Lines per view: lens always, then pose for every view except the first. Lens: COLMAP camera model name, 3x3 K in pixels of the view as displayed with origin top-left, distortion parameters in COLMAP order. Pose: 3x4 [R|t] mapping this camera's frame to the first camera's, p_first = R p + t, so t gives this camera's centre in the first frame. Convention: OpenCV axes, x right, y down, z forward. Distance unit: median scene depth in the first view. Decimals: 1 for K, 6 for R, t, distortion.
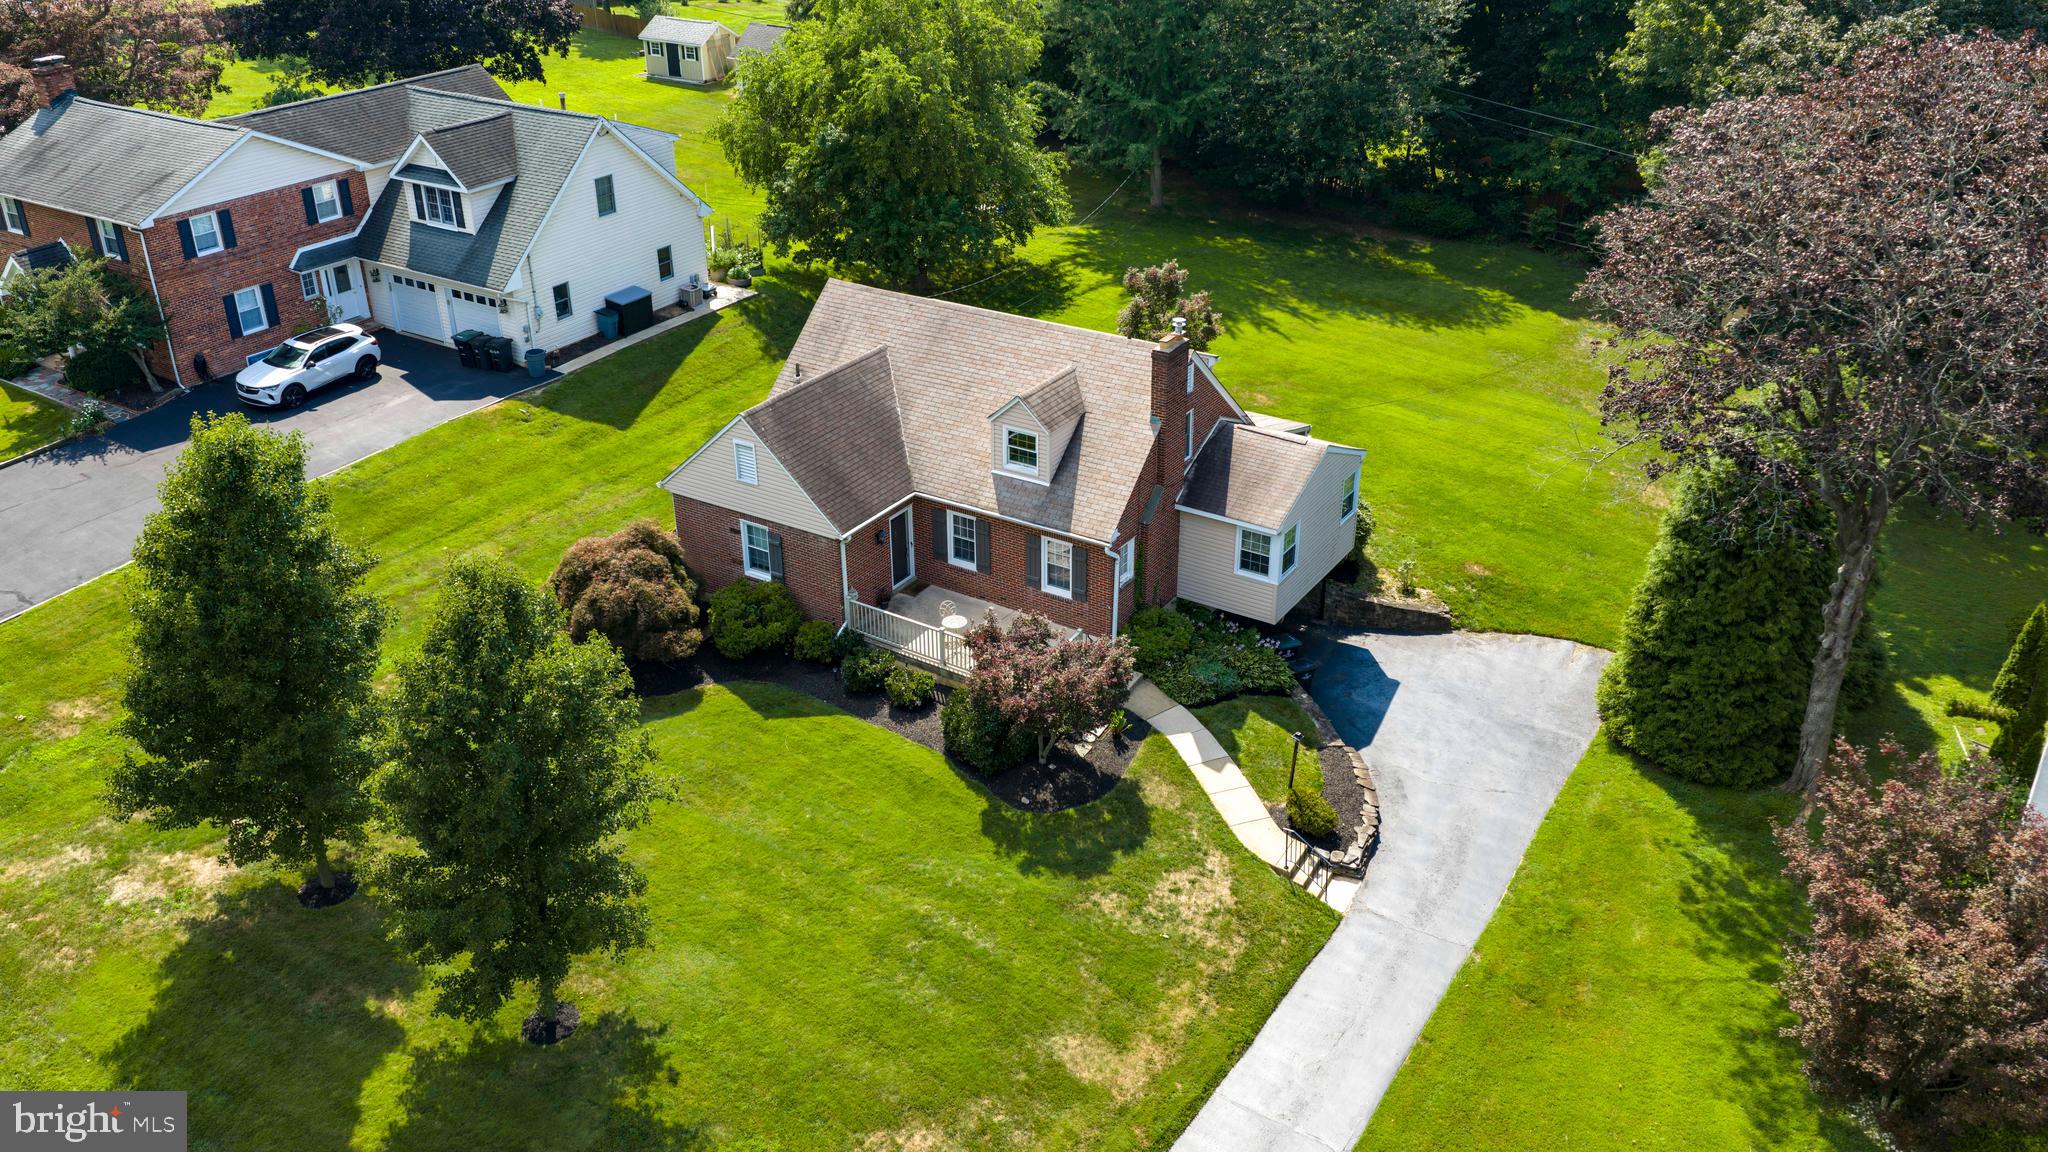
lens RADIAL K [[1692.0, 0, 1032.7], [0, 1692.0, 567.5], [0, 0, 1]] dist [0.022939, -0.047324]
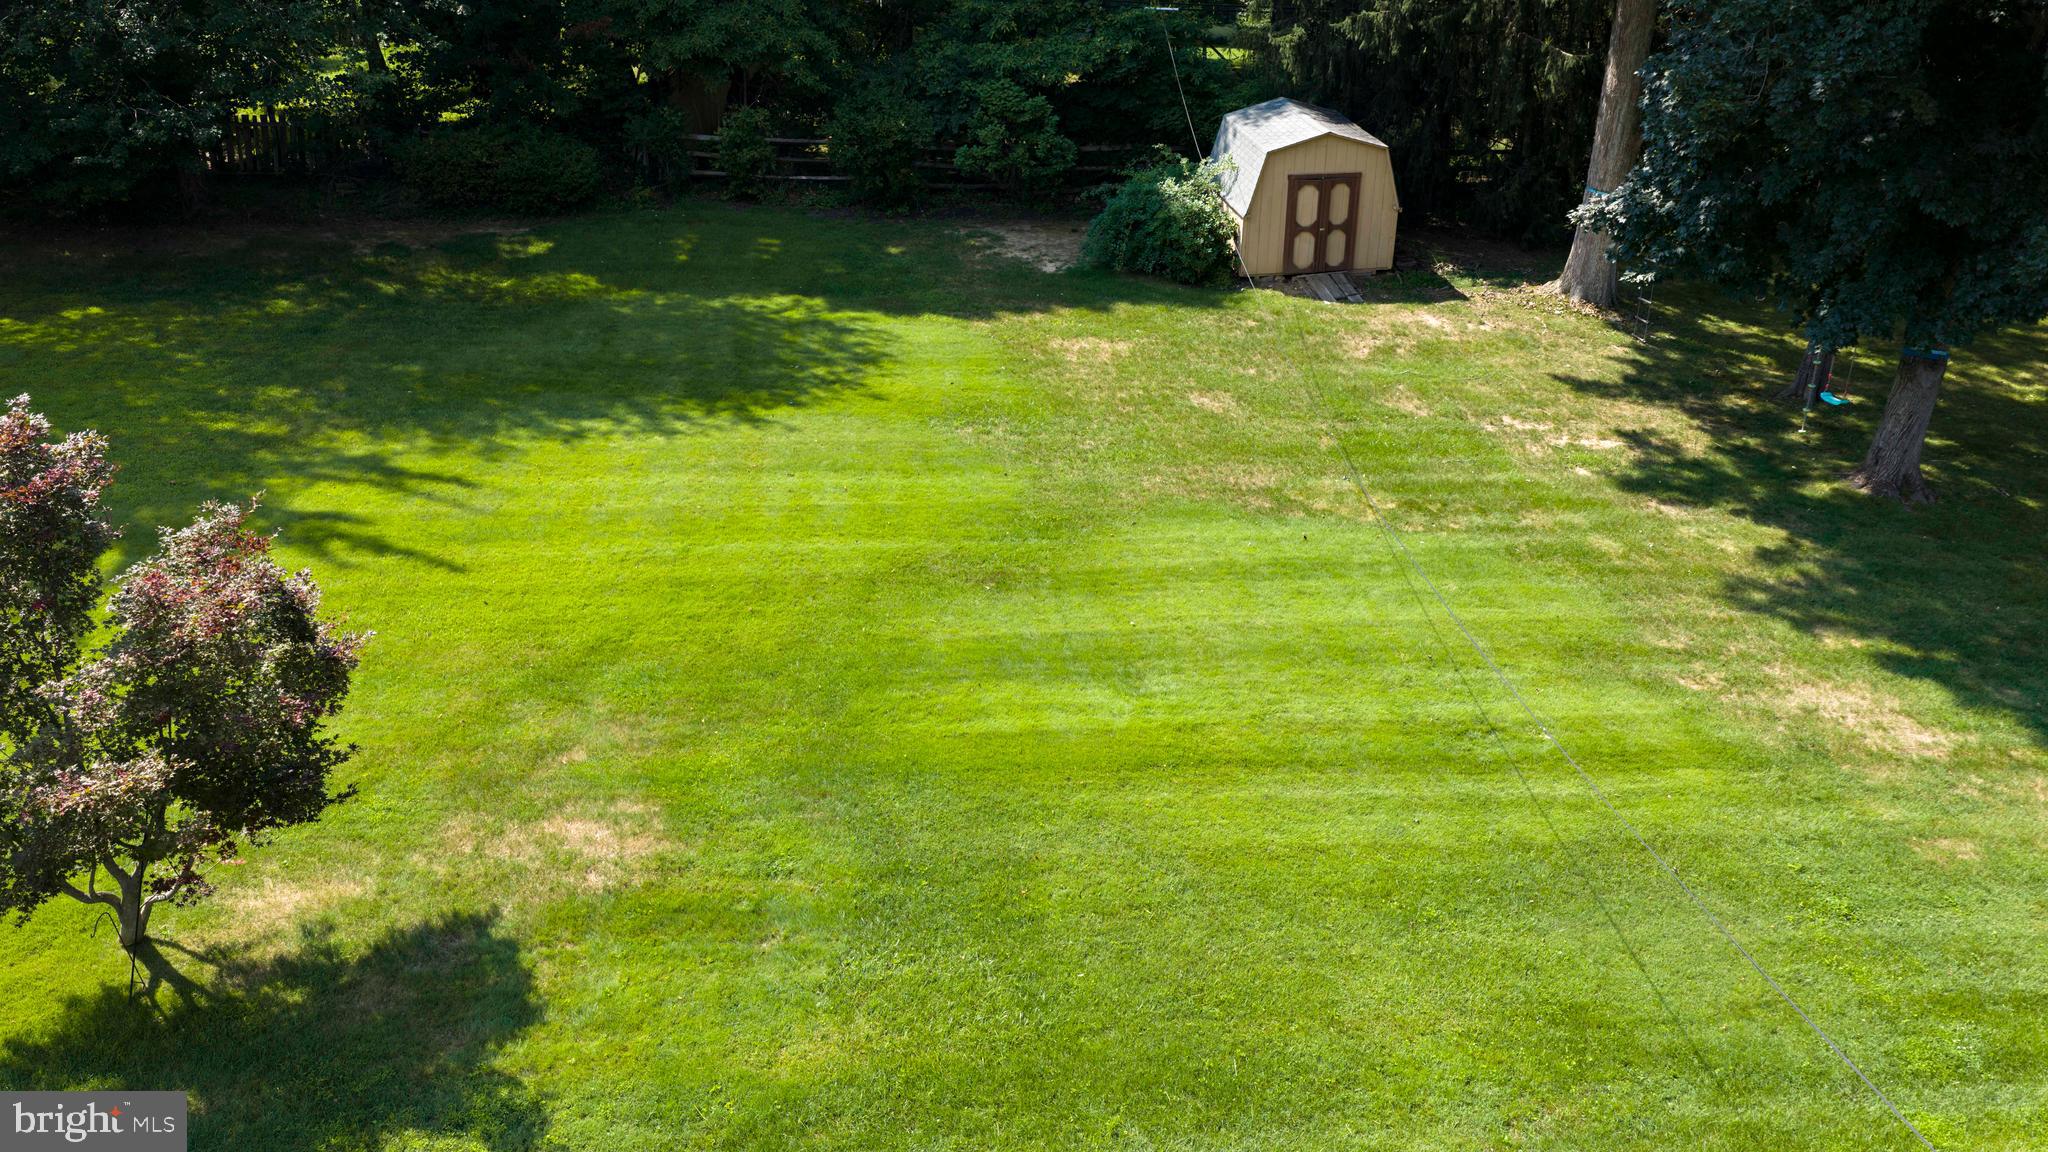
lens RADIAL K [[1692.0, 0, 1030.6], [0, 1692.0, 583.8], [0, 0, 1]] dist [0.022939, -0.047324]
pose [[0.735001, -0.309807, 0.603153, 0.061692], [0.313143, 0.944069, 0.103321, -0.203777], [-0.601427, 0.112933, 0.790906, 1.088233]]
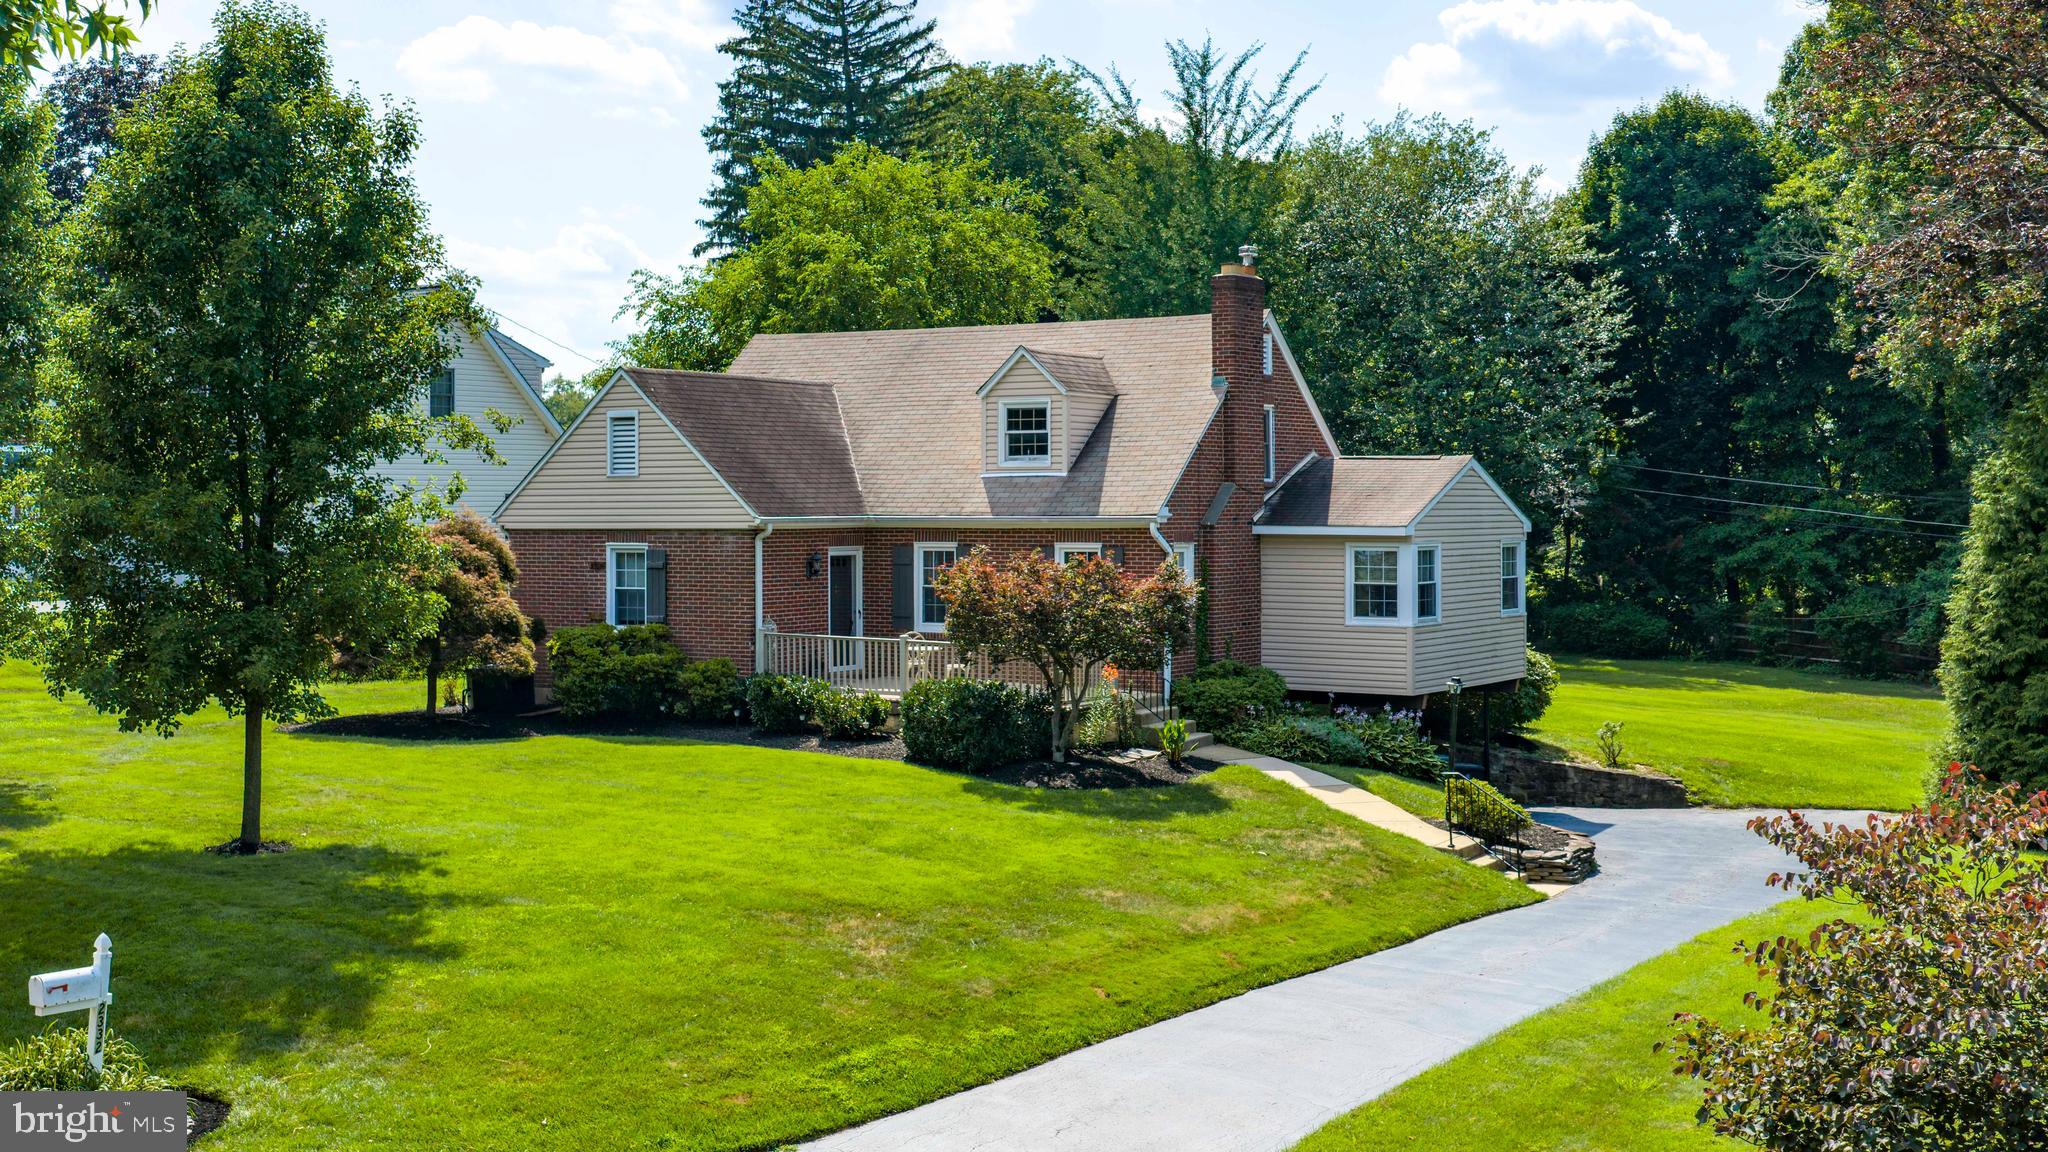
lens RADIAL K [[2510.0, 0, 1033.7], [0, 2510.0, 474.8], [0, 0, 1]] dist [0.017031, 0.000000]
pose [[0.999991, 0.004174, 0.000480, -0.003909], [-0.003465, 0.883979, -0.467513, 0.421124], [-0.002375, 0.467507, 0.883986, 0.106529]]
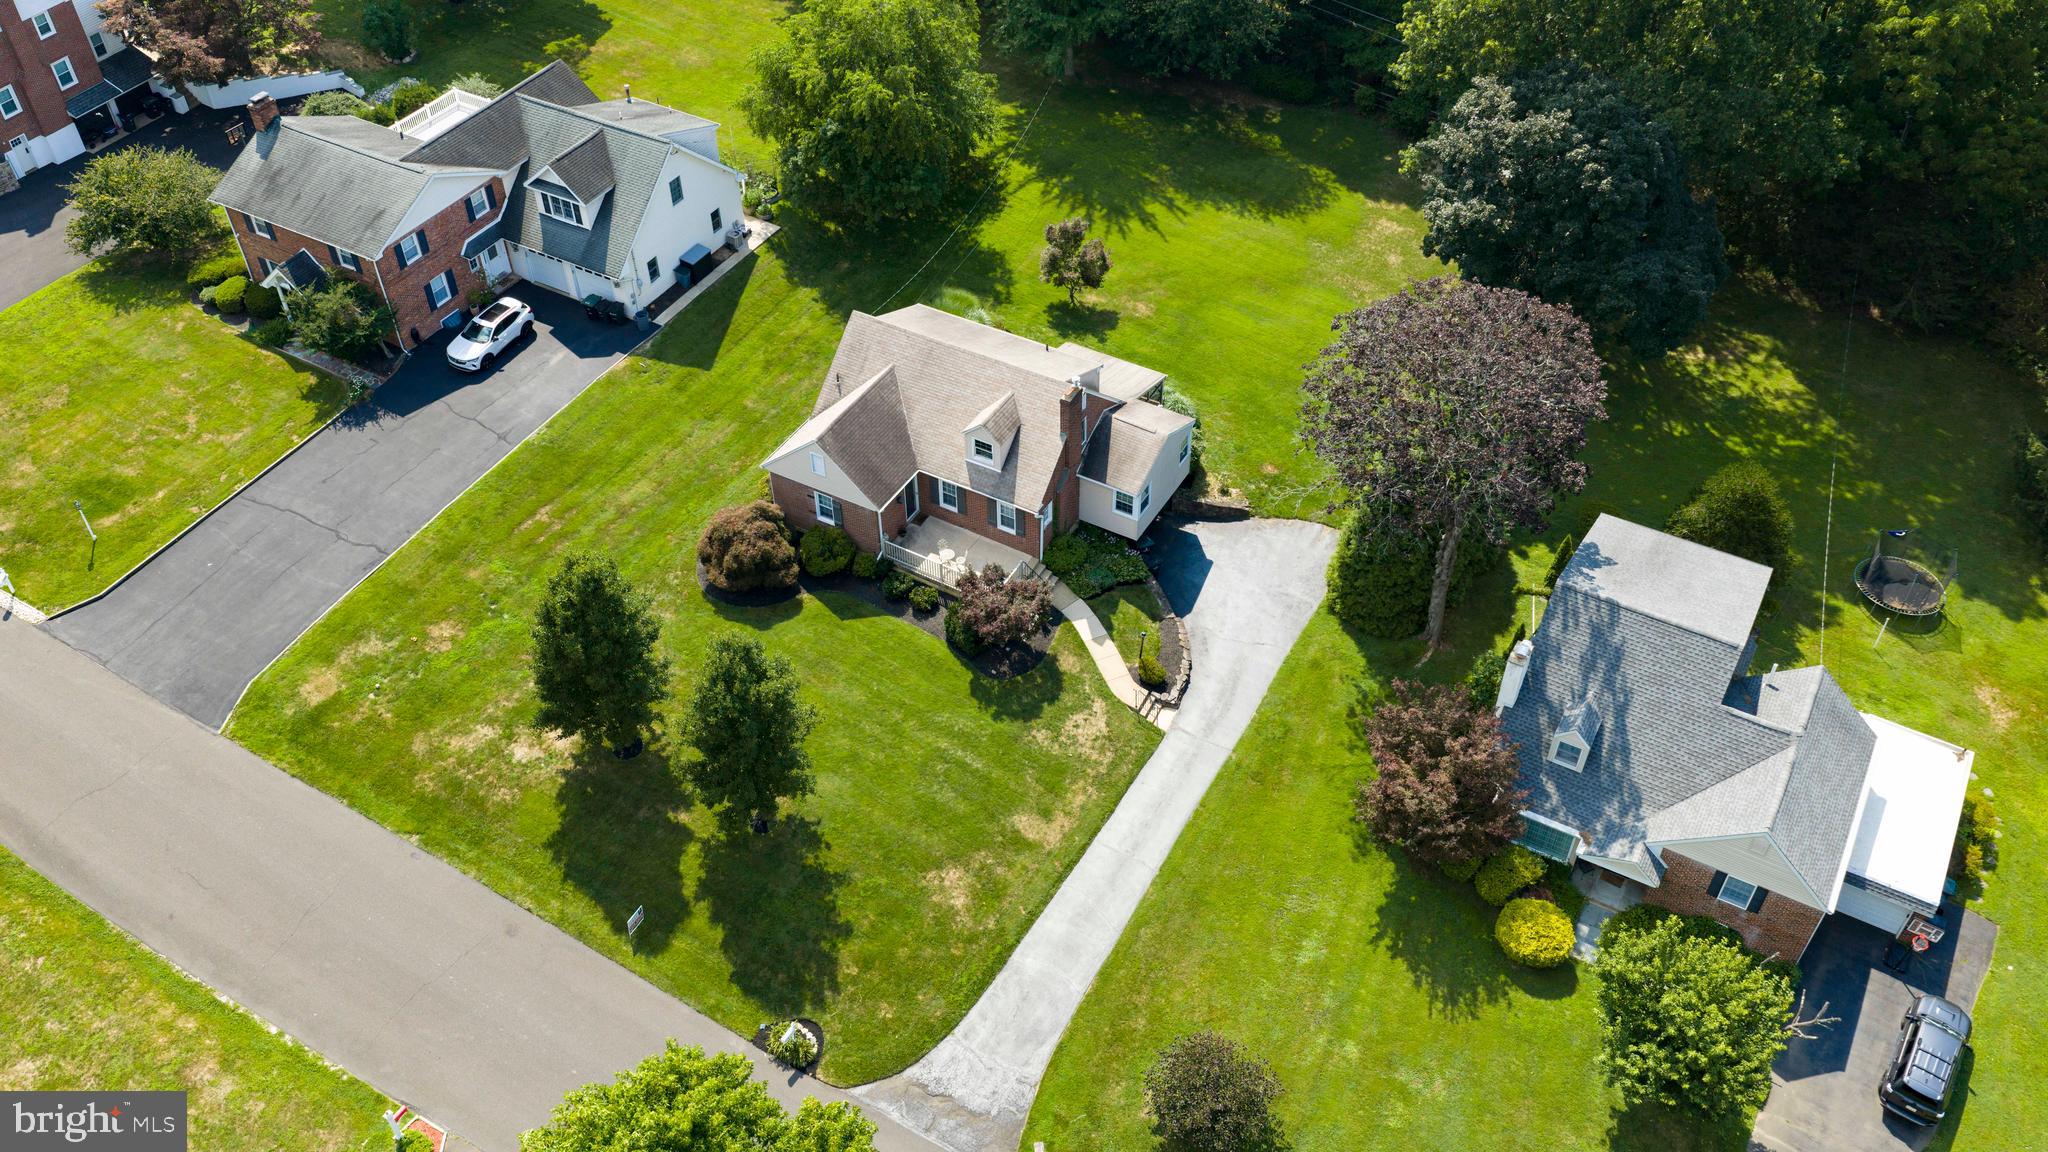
lens RADIAL K [[1692.0, 0, 1033.9], [0, 1692.0, 567.9], [0, 0, 1]] dist [0.022939, -0.047324]
pose [[0.998895, -0.033693, 0.032780, -0.015231], [0.023098, 0.959136, 0.282001, -0.425504], [-0.040942, -0.280932, 0.958854, -0.627110]]
